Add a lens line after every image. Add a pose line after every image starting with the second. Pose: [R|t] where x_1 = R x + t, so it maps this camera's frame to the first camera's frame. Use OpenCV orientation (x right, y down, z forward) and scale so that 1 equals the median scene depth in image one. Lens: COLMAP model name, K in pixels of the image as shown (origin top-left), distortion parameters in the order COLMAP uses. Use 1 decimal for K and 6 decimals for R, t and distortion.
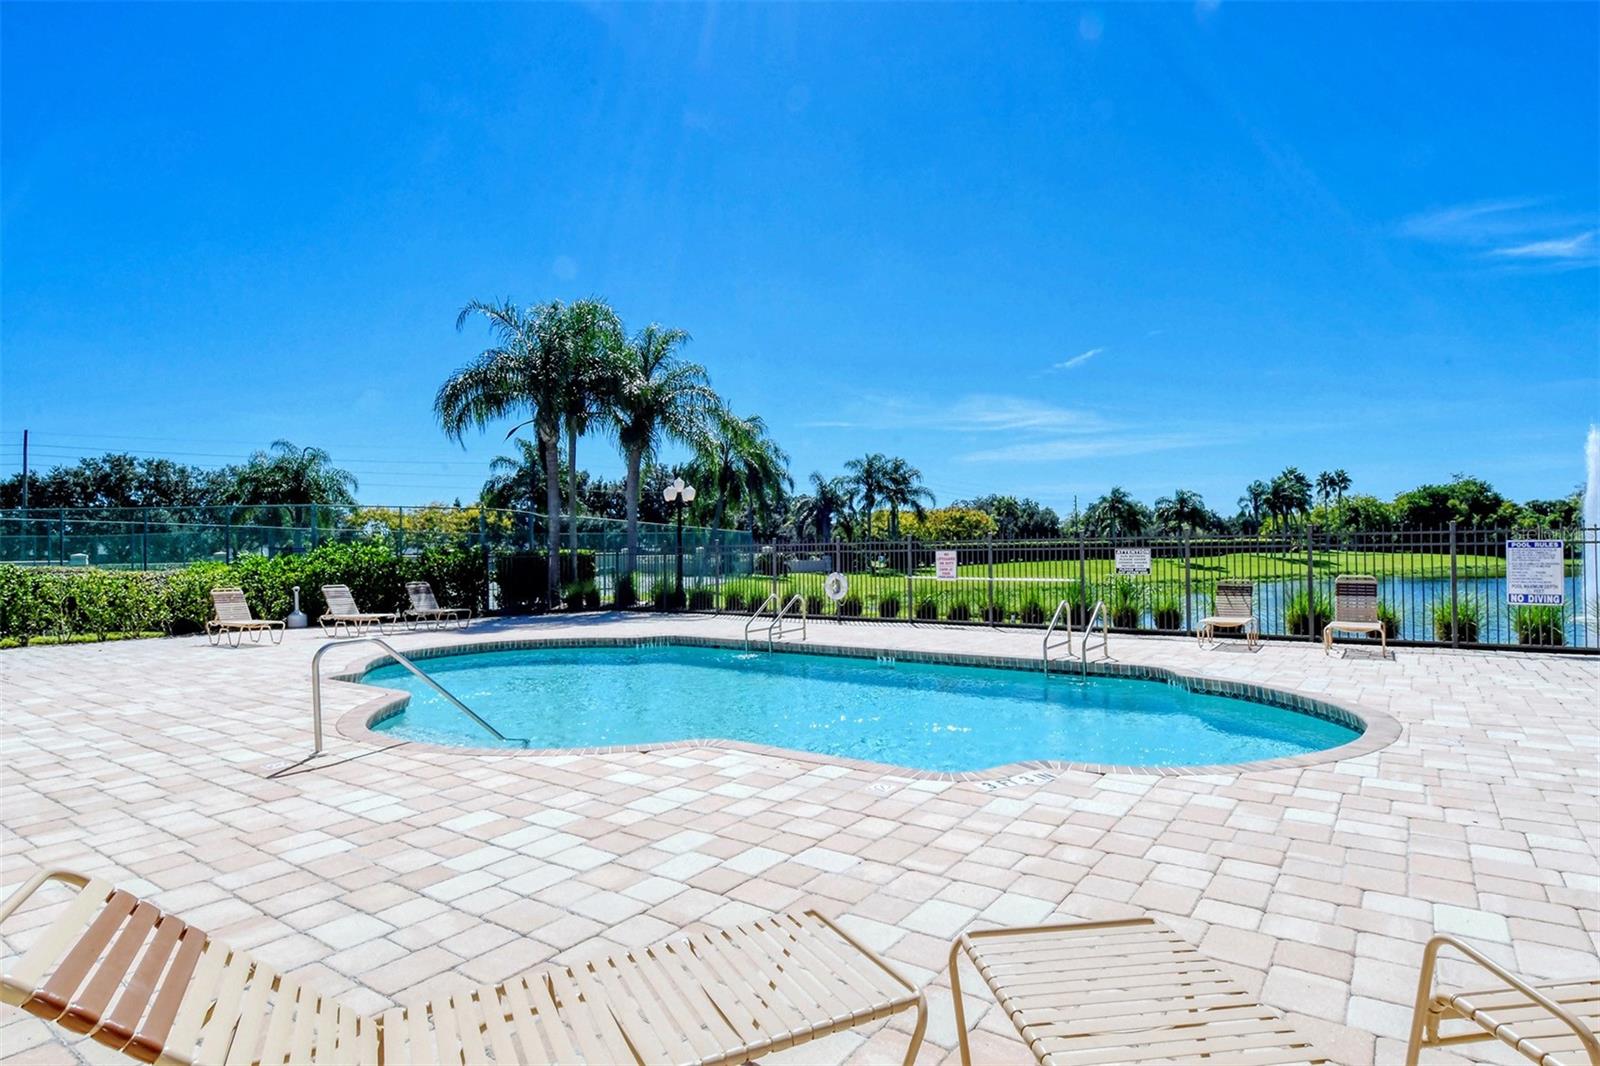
lens RADIAL K [[808.6, 0, 800.0], [0, 808.6, 533.0], [0, 0, 1]] dist [0.005511, -0.000546]
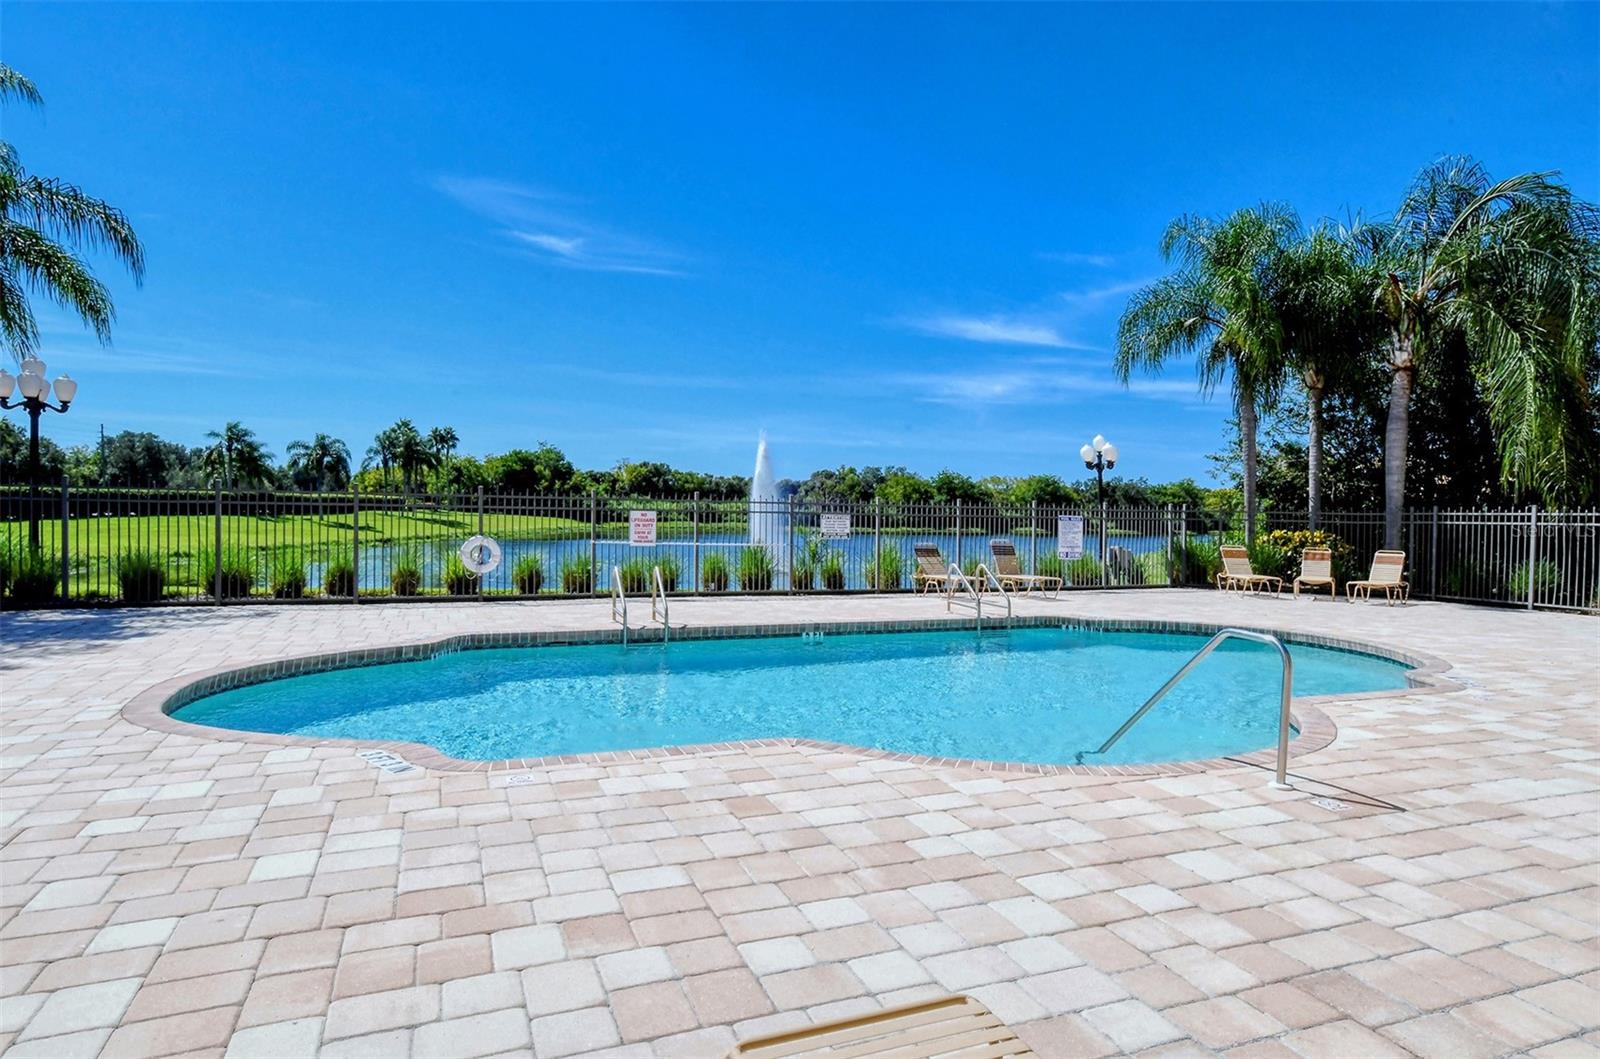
lens RADIAL K [[926.9, 0, 800.0], [0, 926.9, 529.5], [0, 0, 1]] dist [0.014834, -0.001734]
pose [[0.549087, 0.006696, 0.835738, -0.087667], [-0.045668, 0.998714, 0.022003, 0.002084], [-0.834517, -0.050248, 0.548687, 0.052422]]
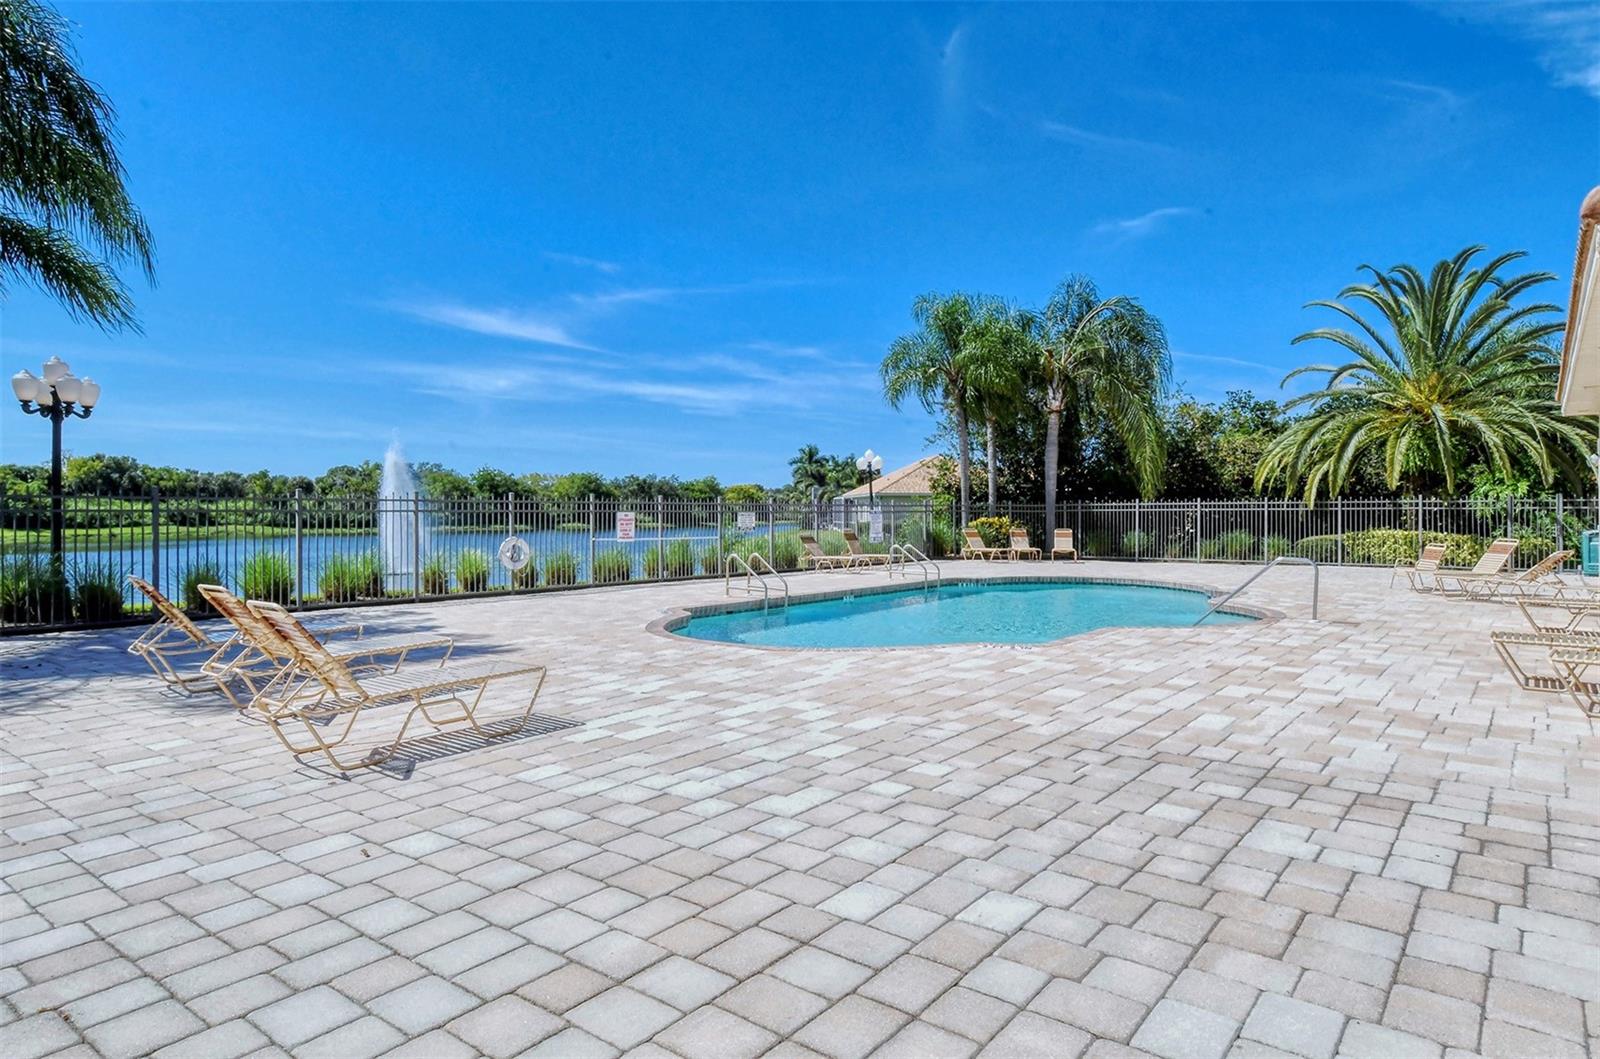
lens RADIAL K [[905.2, 0, 800.0], [0, 905.2, 529.5], [0, 0, 1]] dist [0.027555, -0.002237]
pose [[0.071663, -0.006914, 0.997405, -0.150874], [-0.024430, 0.999664, 0.008685, 0.004590], [-0.997130, -0.024989, 0.071470, 0.112750]]
